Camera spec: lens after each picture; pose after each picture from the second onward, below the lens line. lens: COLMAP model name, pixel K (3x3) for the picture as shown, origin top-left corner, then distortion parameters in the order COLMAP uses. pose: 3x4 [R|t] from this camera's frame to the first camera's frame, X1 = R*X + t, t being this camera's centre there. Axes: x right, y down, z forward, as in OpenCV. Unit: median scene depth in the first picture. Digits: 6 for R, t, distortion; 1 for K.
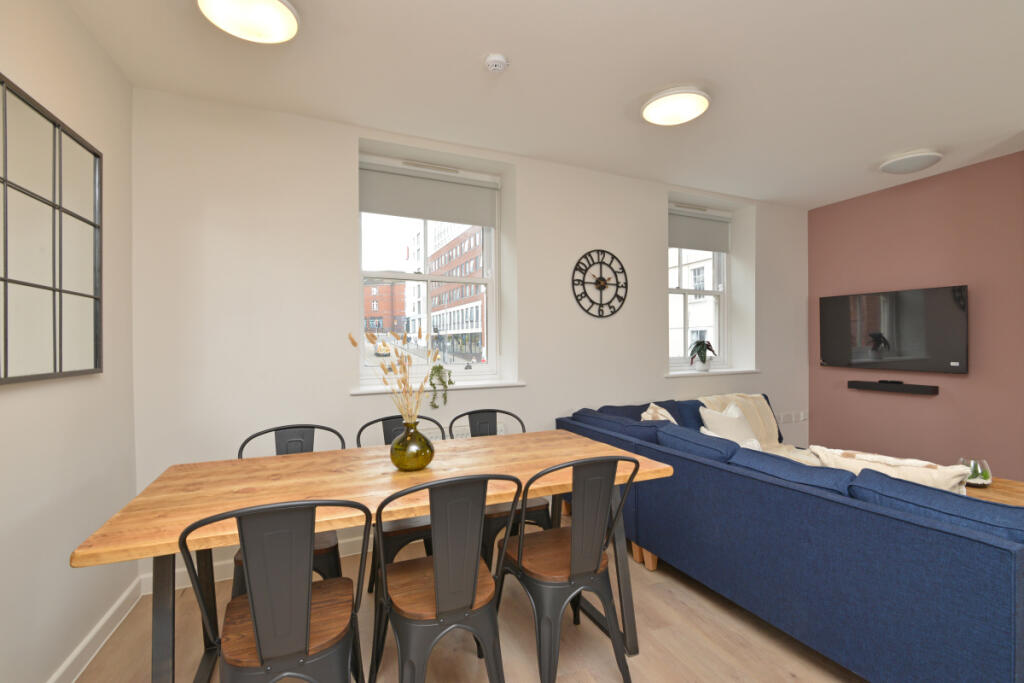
lens RADIAL K [[469.9, 0, 512.0], [0, 469.9, 341.5], [0, 0, 1]] dist [-0.001264, -0.011106]
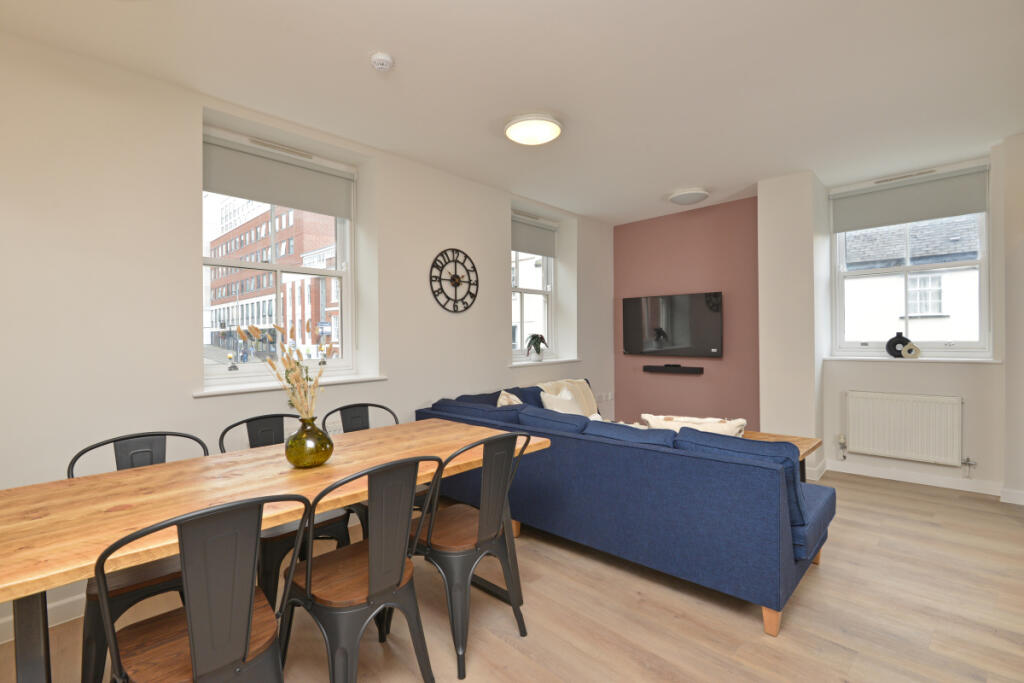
lens RADIAL K [[469.4, 0, 509.9], [0, 469.4, 337.6], [0, 0, 1]] dist [-0.000925, -0.008171]
pose [[0.926141, -0.008302, 0.377087, -0.109421], [0.007716, 0.999966, 0.003065, 0.003326], [-0.377099, 0.000070, 0.926173, -0.032942]]
